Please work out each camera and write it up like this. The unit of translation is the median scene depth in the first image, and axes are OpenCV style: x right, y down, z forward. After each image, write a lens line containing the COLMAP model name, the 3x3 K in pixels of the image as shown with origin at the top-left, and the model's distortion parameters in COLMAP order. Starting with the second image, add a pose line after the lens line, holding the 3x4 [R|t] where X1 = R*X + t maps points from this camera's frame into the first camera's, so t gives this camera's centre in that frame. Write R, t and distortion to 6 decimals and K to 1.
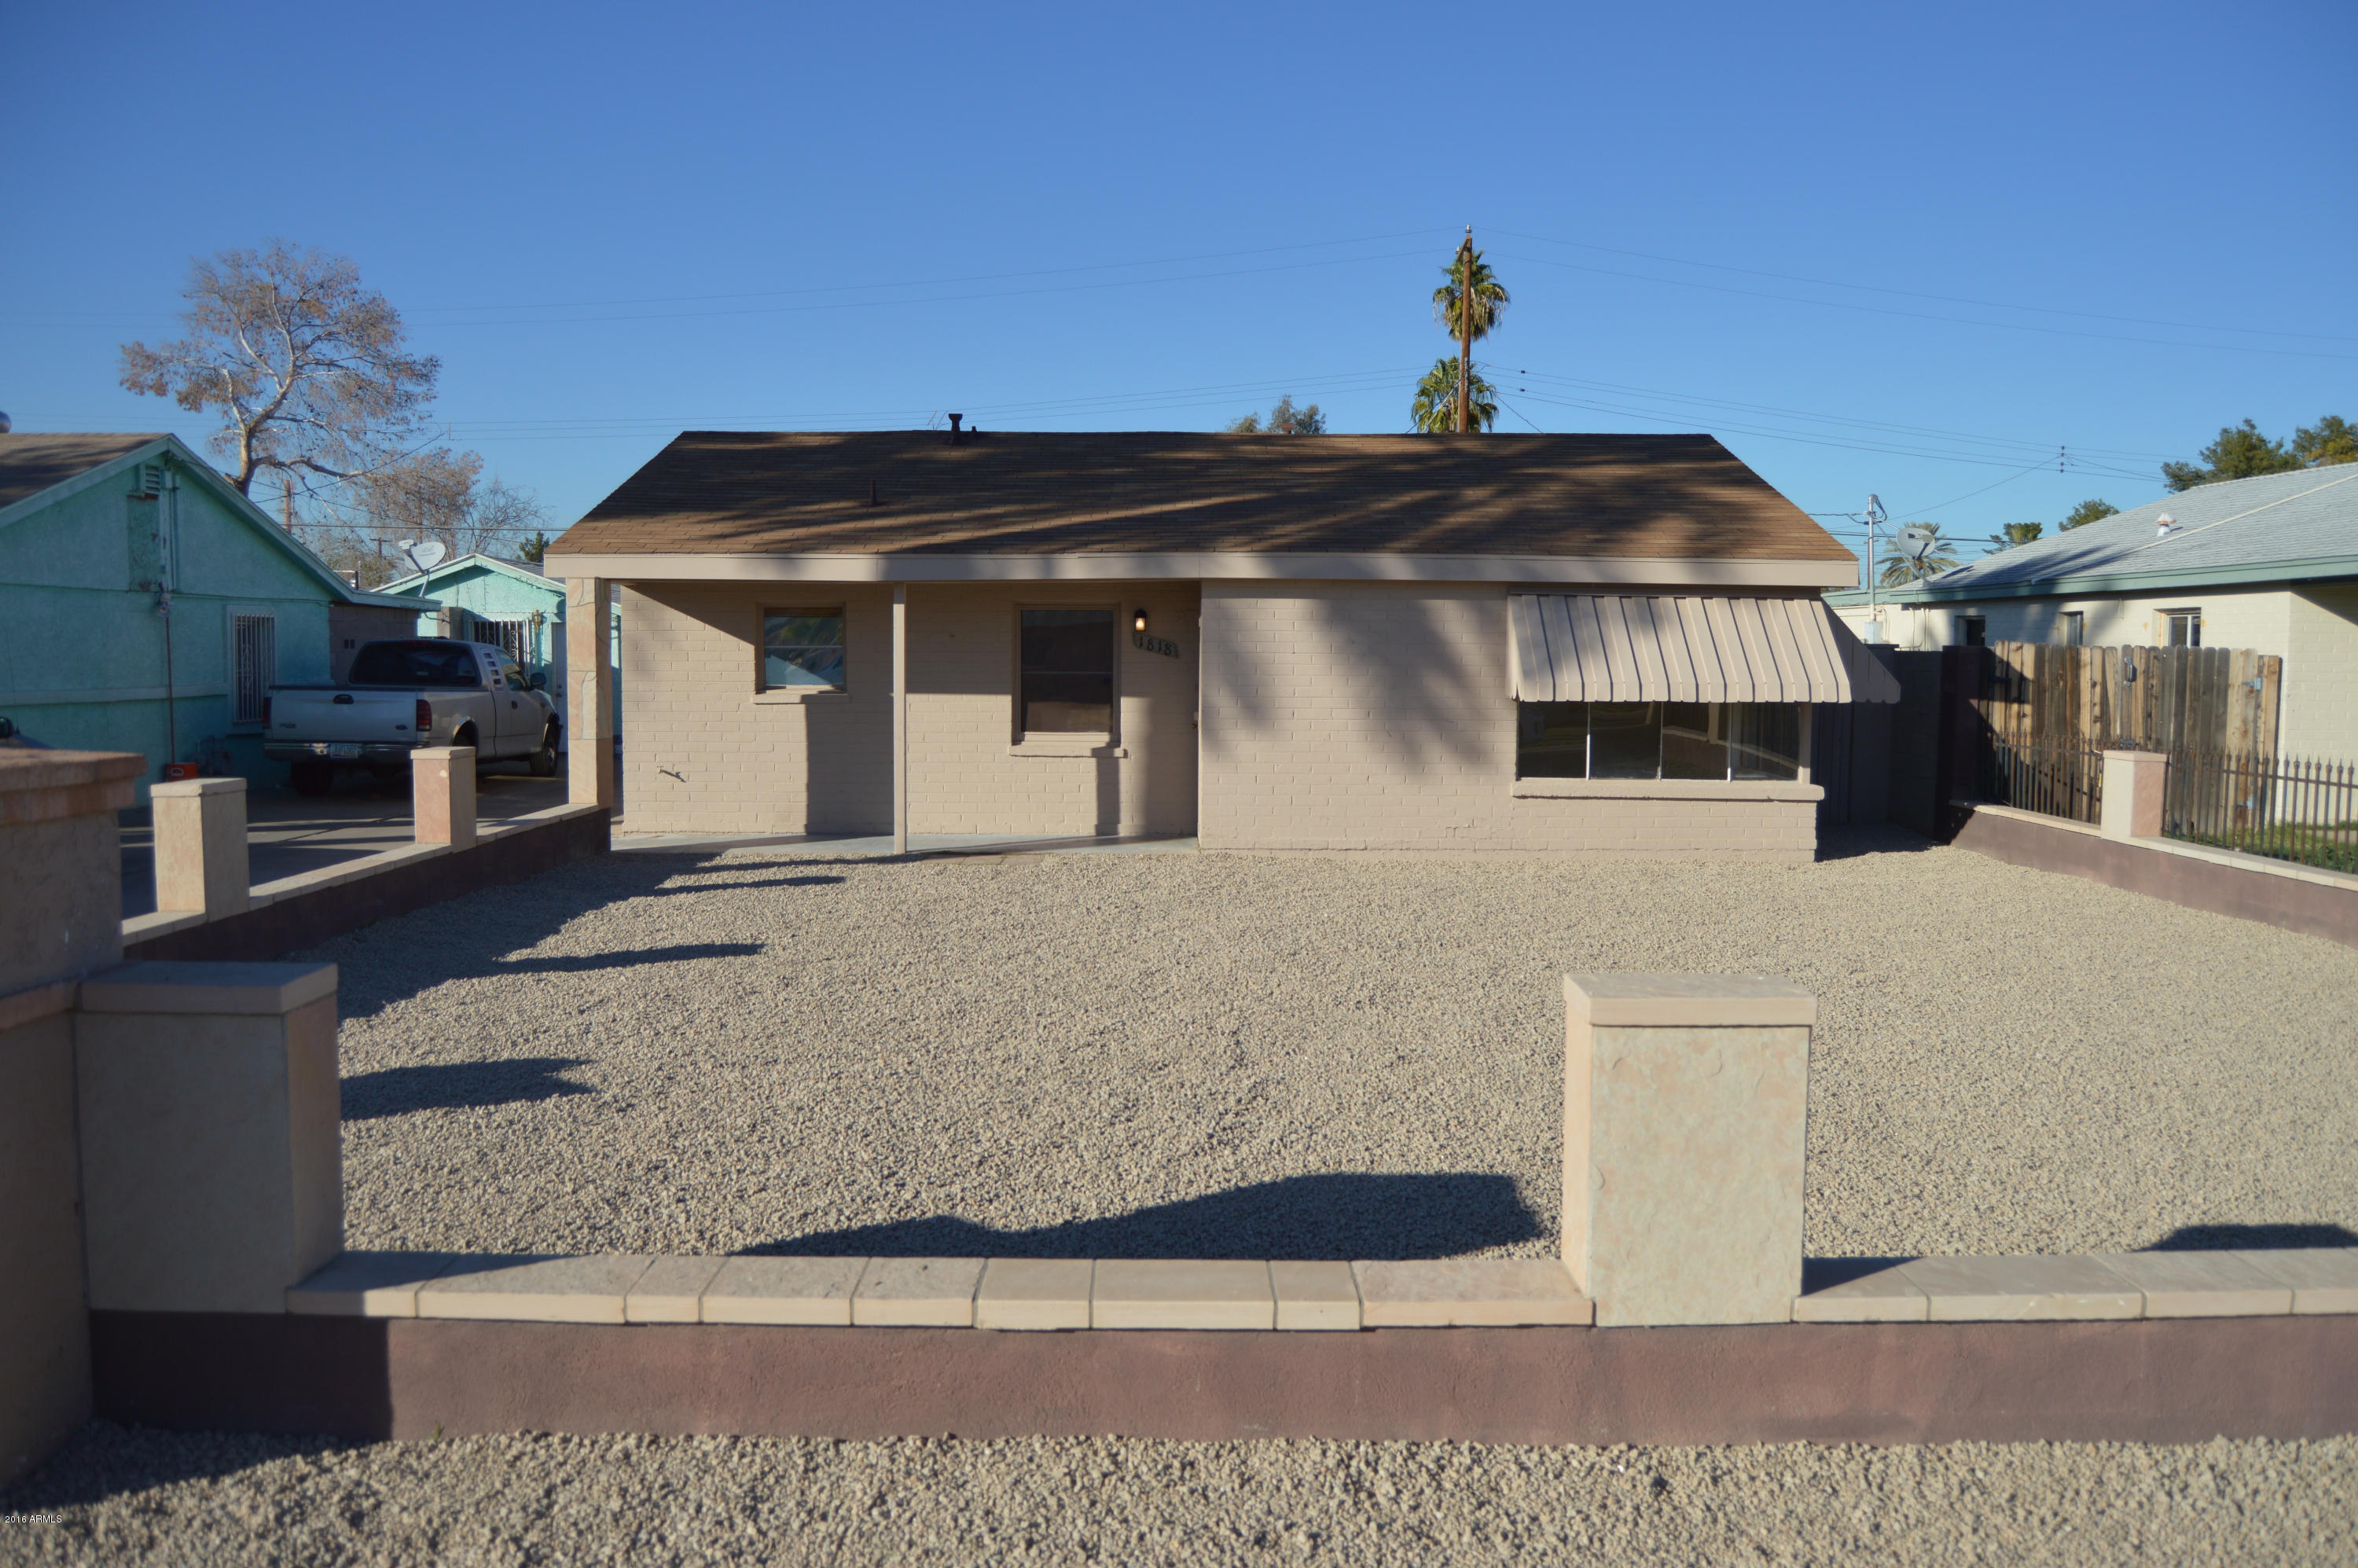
lens RADIAL K [[1863.8, 0, 1208.3], [0, 1863.8, 774.5], [0, 0, 1]] dist [-0.097614, 0.046961]
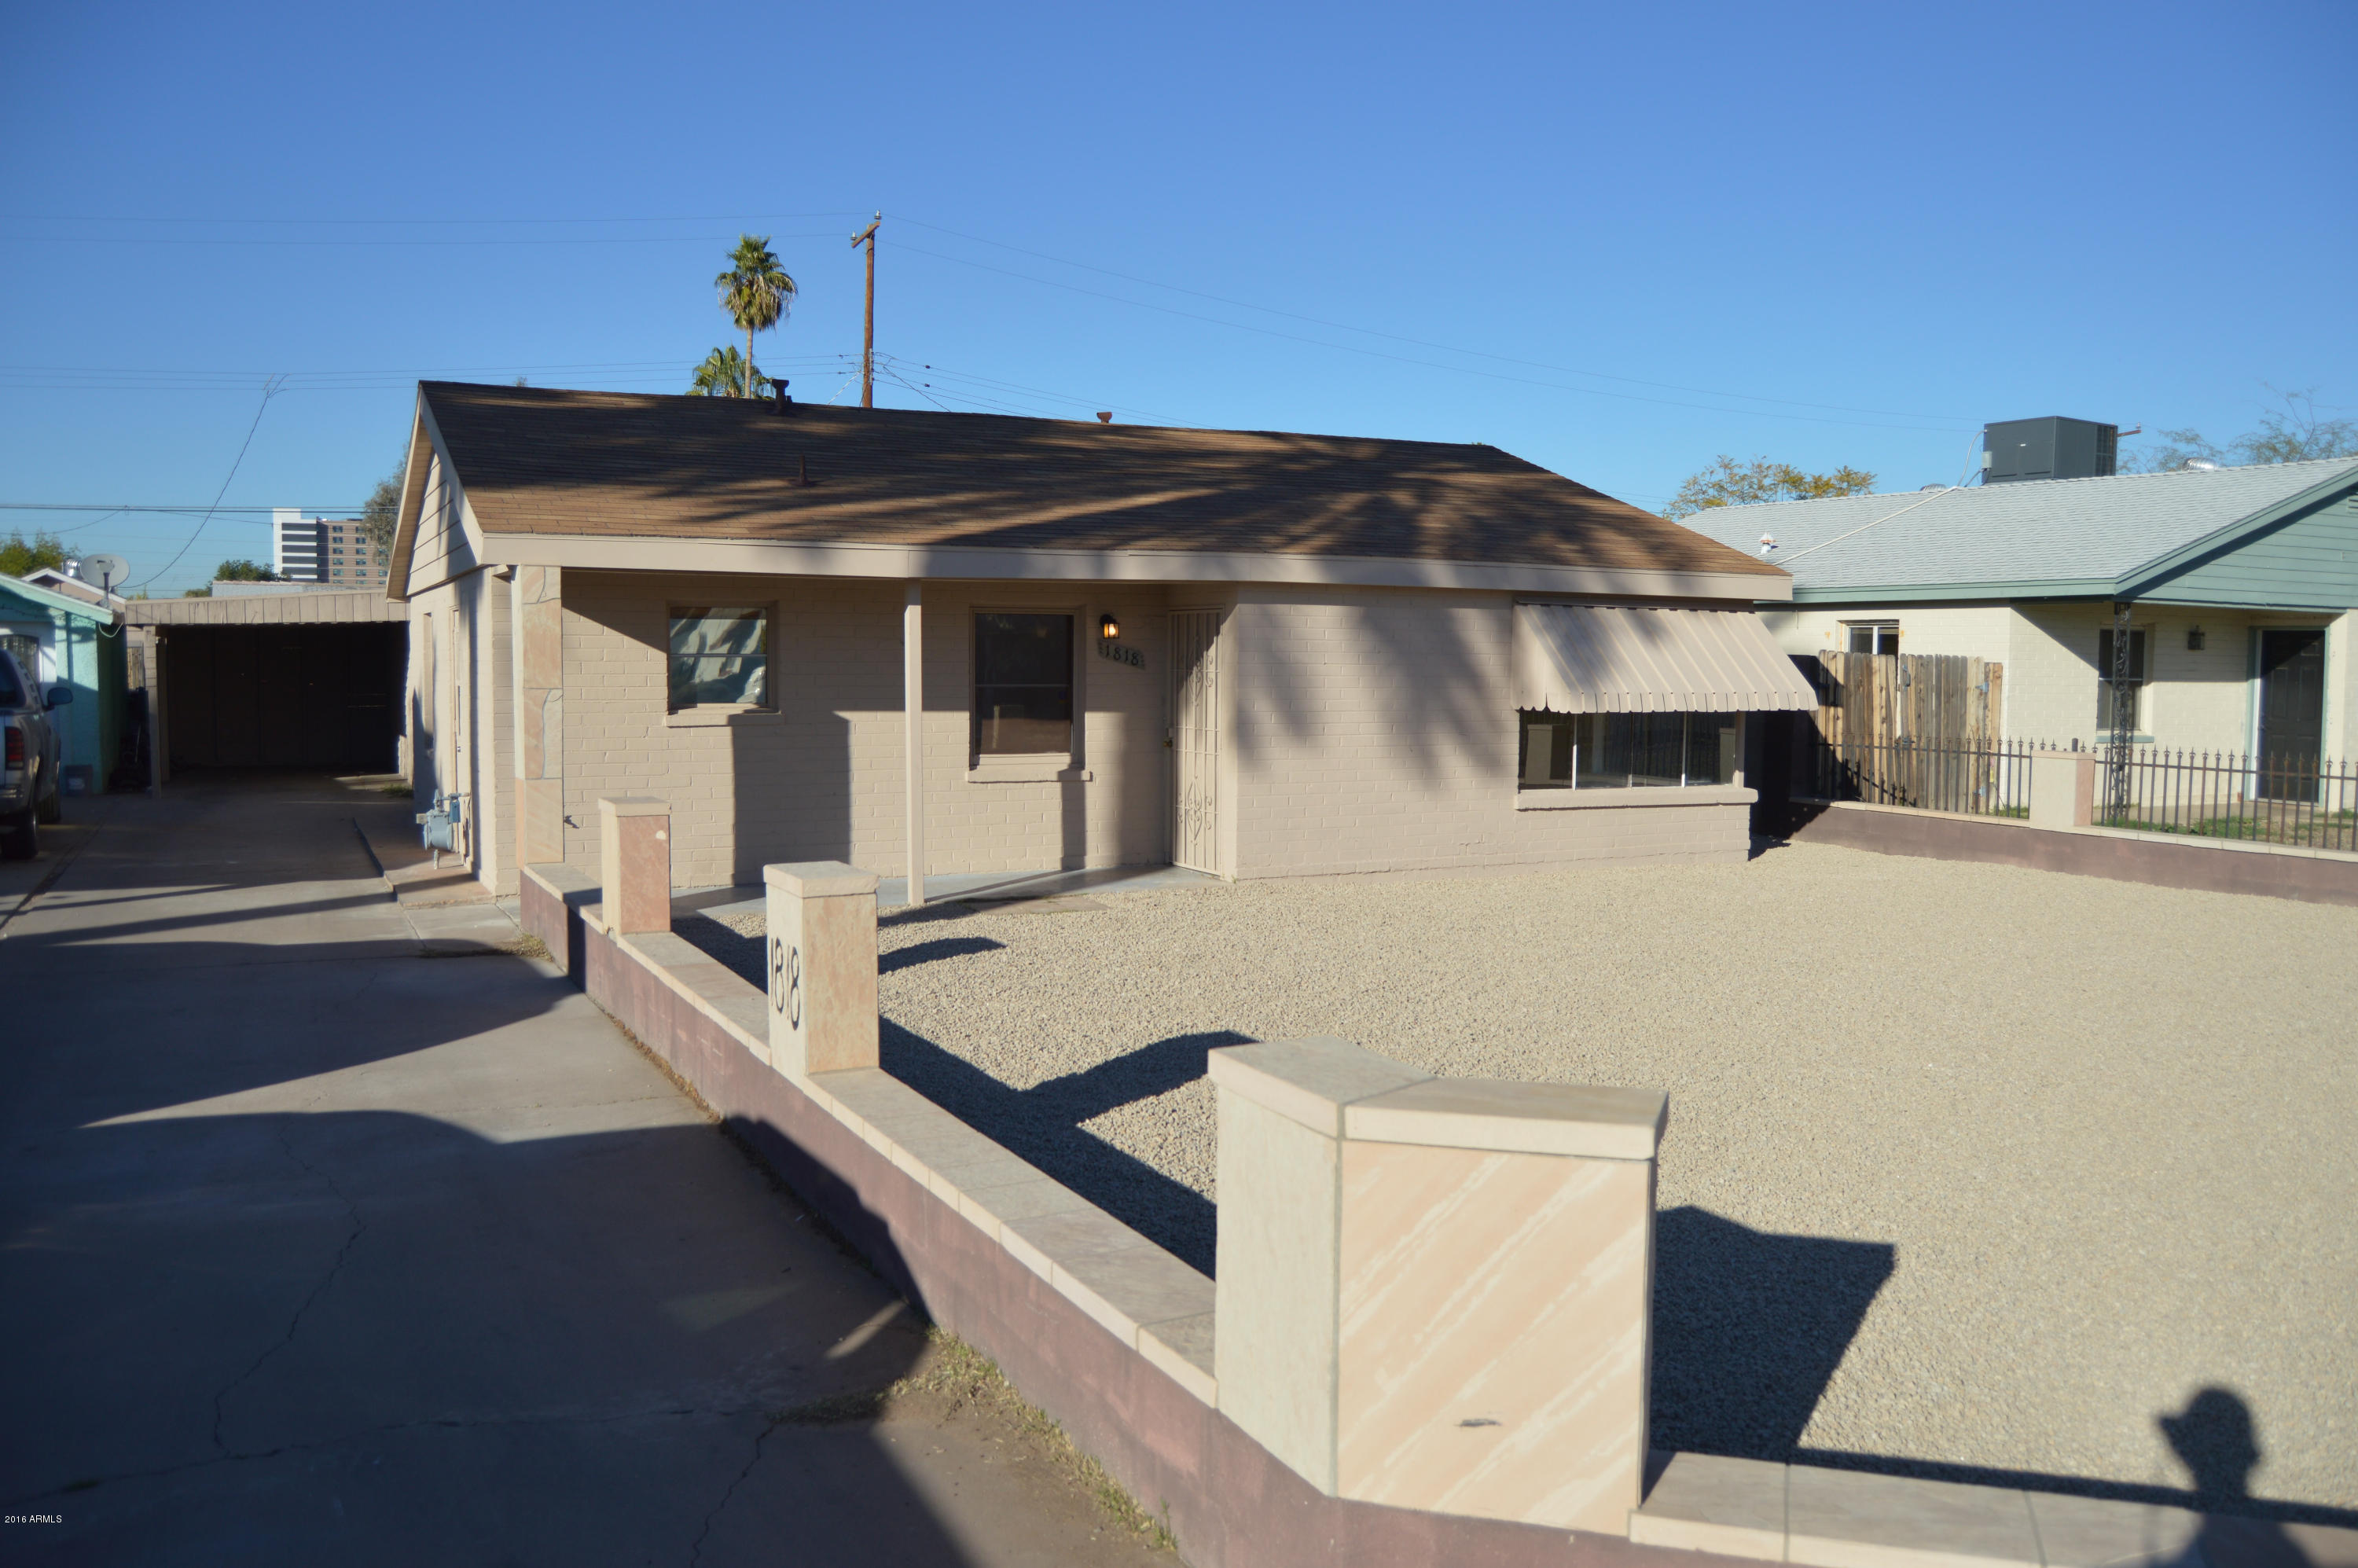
lens RADIAL K [[1863.8, 0, 1208.3], [0, 1863.8, 774.5], [0, 0, 1]] dist [-0.097614, 0.046961]
pose [[0.894933, -0.027802, 0.445333, -0.392226], [0.027676, 0.999594, 0.006786, -0.016654], [-0.445341, 0.006252, 0.895339, 0.182376]]
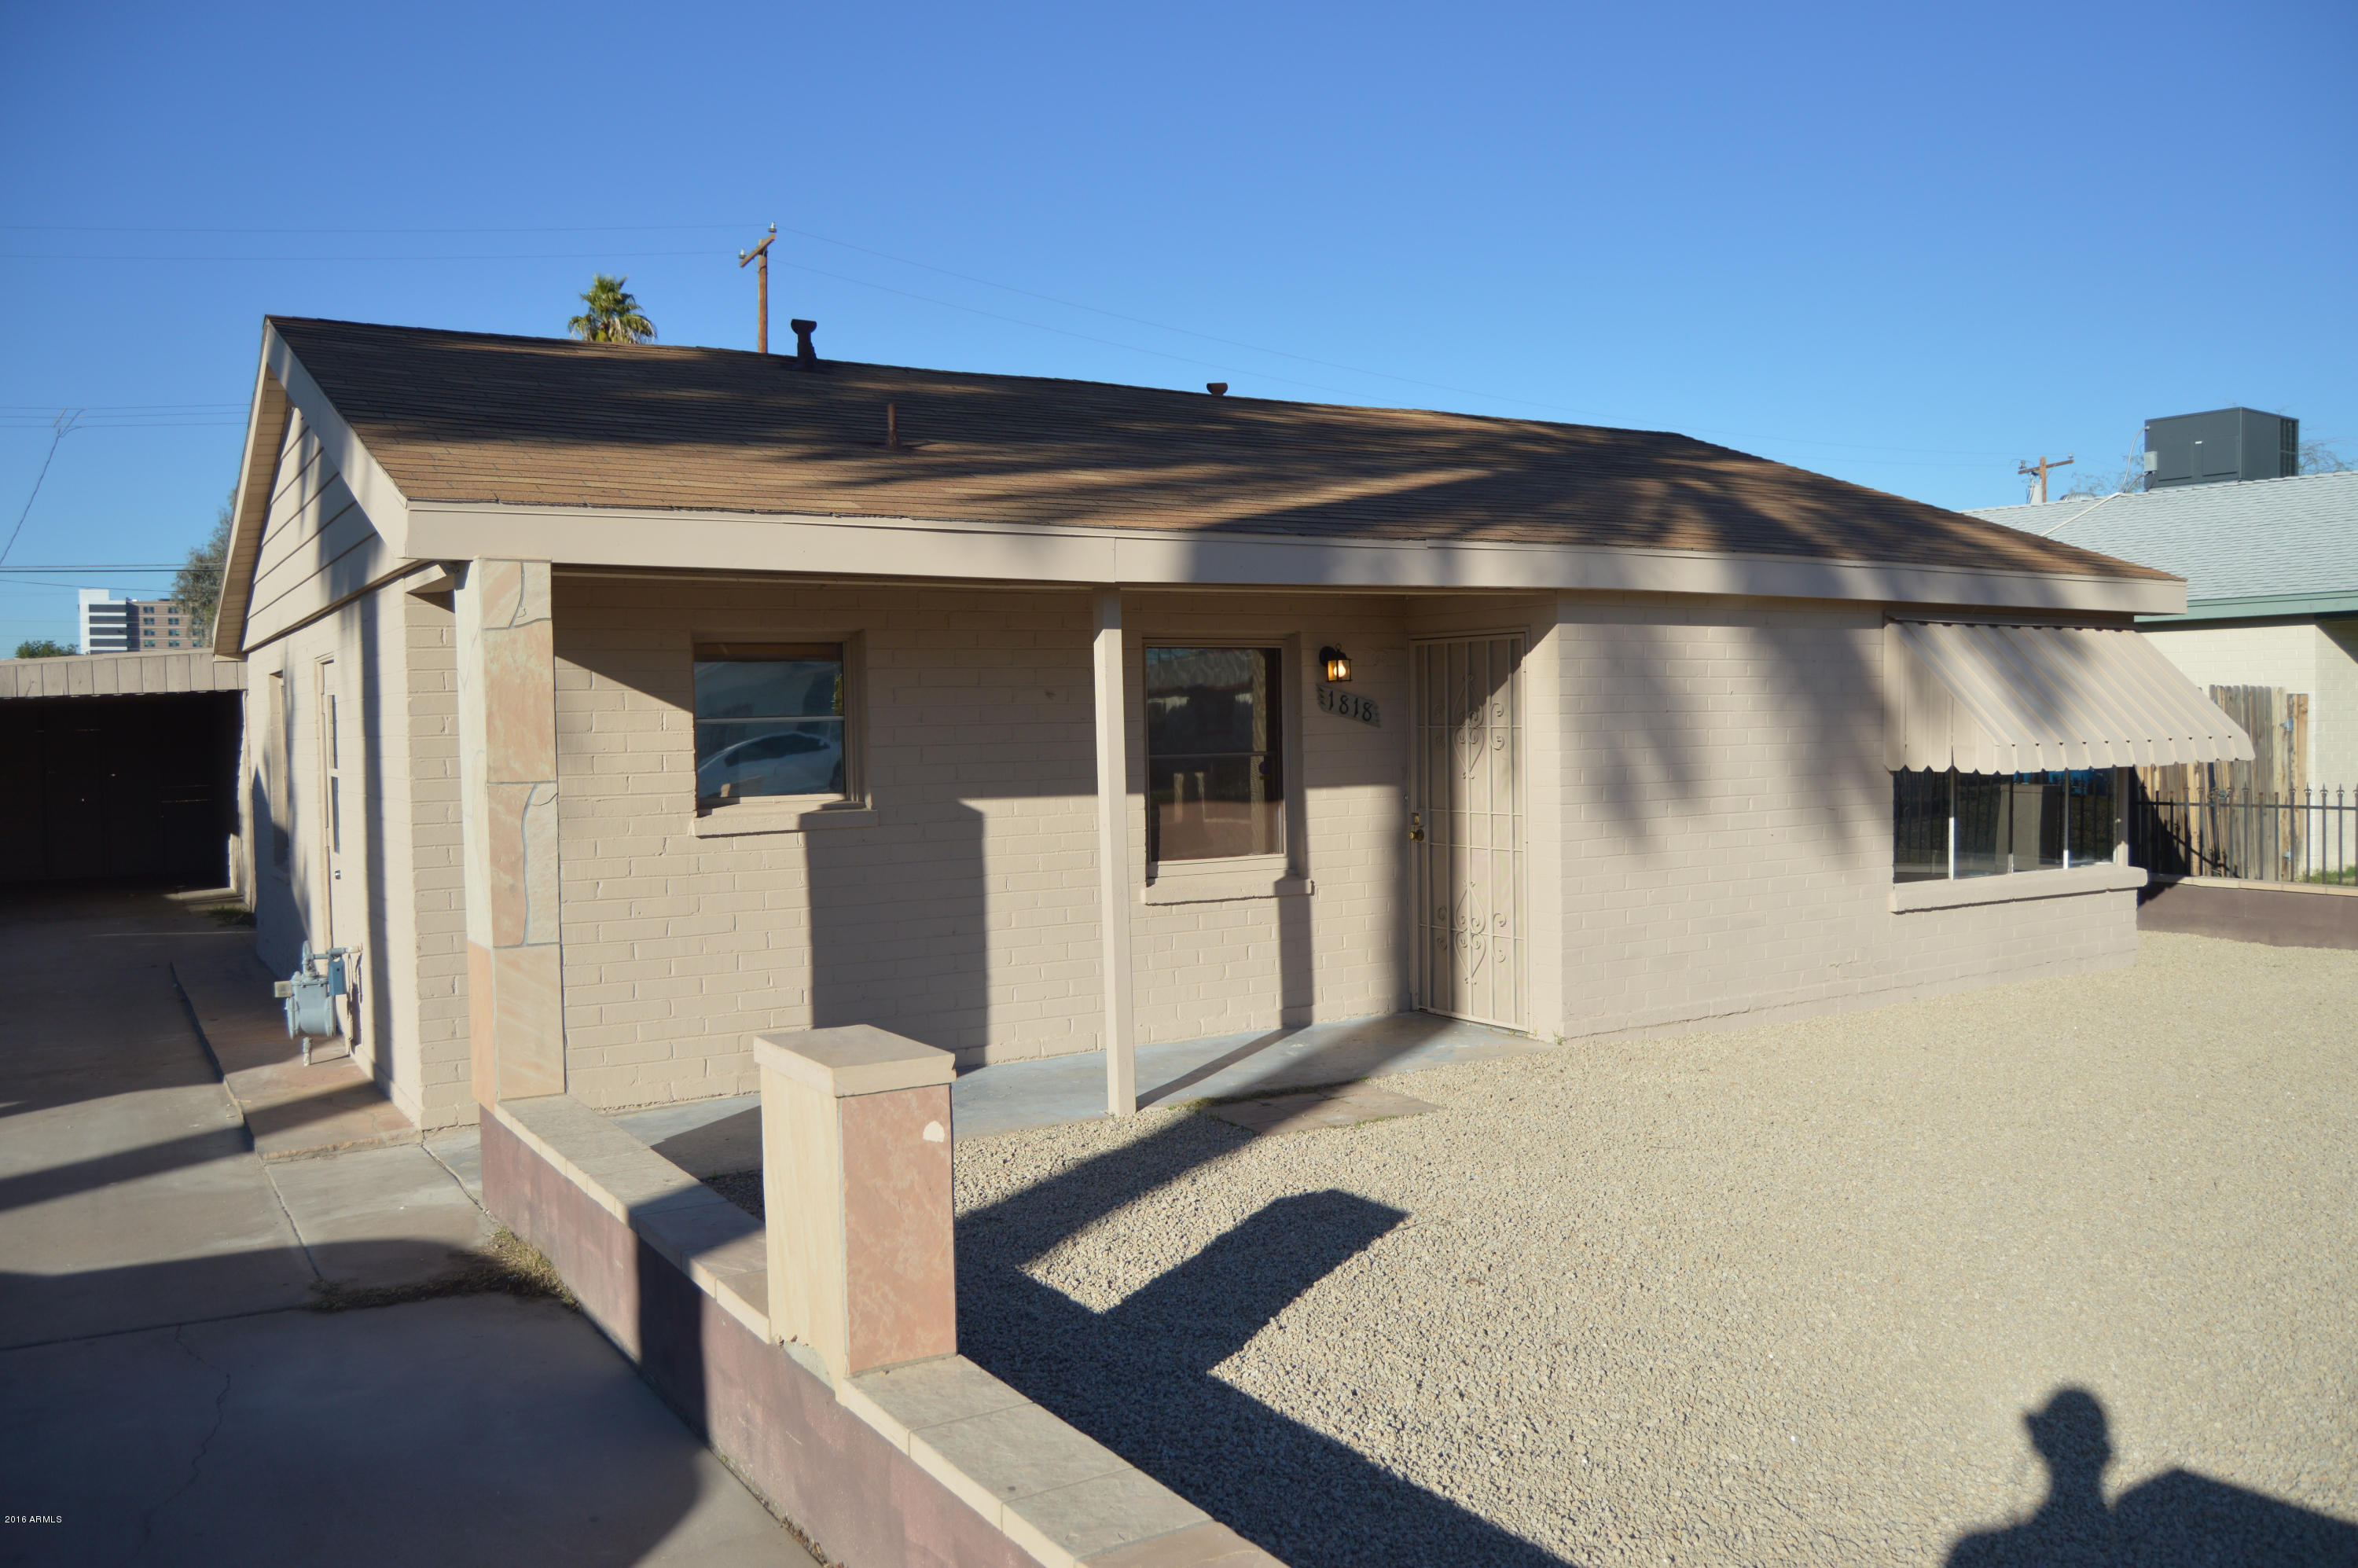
lens RADIAL K [[1863.8, 0, 1208.3], [0, 1863.8, 774.5], [0, 0, 1]] dist [-0.097614, 0.046961]
pose [[0.853908, -0.036860, 0.519117, -0.383758], [0.056940, 0.998117, -0.022789, -0.035840], [-0.517299, 0.049018, 0.854400, 0.509790]]
